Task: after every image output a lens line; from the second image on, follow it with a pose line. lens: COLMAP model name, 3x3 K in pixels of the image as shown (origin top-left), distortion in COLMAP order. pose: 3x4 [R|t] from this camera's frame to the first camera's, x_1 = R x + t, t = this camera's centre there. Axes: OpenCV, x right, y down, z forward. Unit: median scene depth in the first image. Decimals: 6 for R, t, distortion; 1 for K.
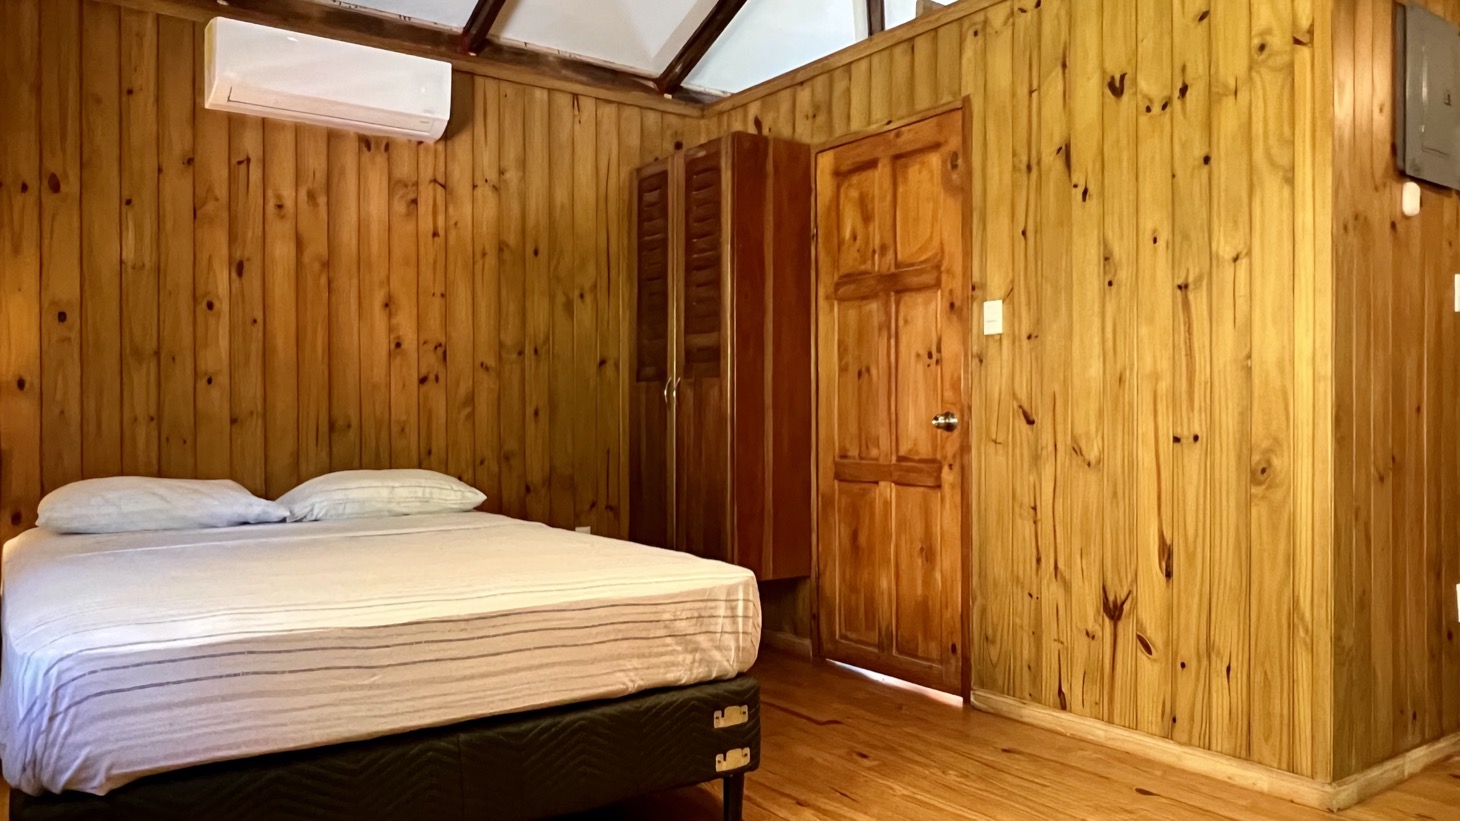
lens RADIAL K [[1022.6, 0, 725.9], [0, 1022.6, 418.9], [0, 0, 1]] dist [-0.001188, -0.001600]
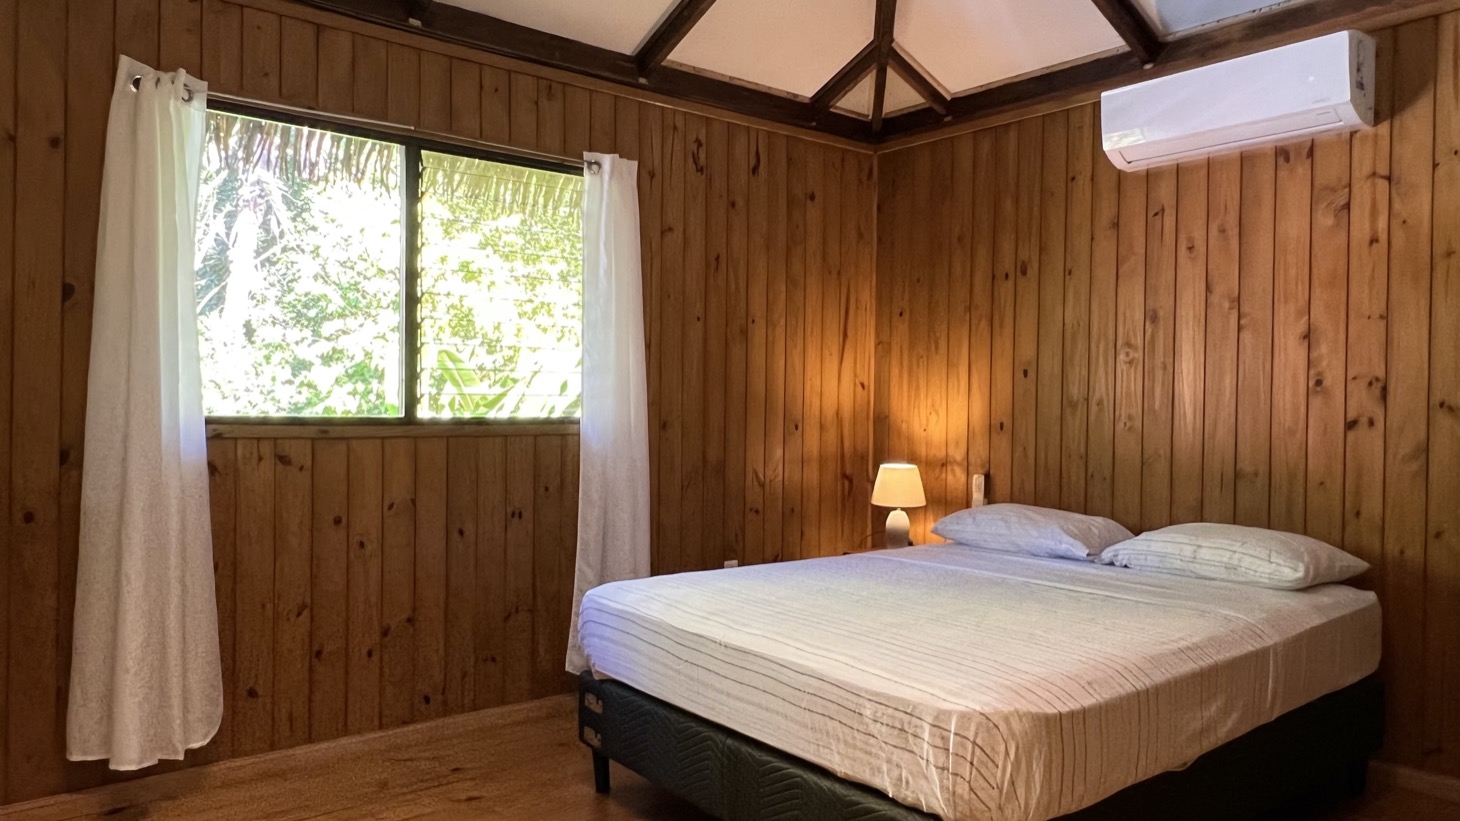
lens RADIAL K [[997.2, 0, 730.0], [0, 997.2, 410.5], [0, 0, 1]] dist [-0.003312, -0.002234]
pose [[0.064189, 0.008726, -0.997900, 0.489023], [-0.017485, 0.999818, 0.007618, -0.049102], [0.997785, 0.016959, 0.064330, 0.483257]]
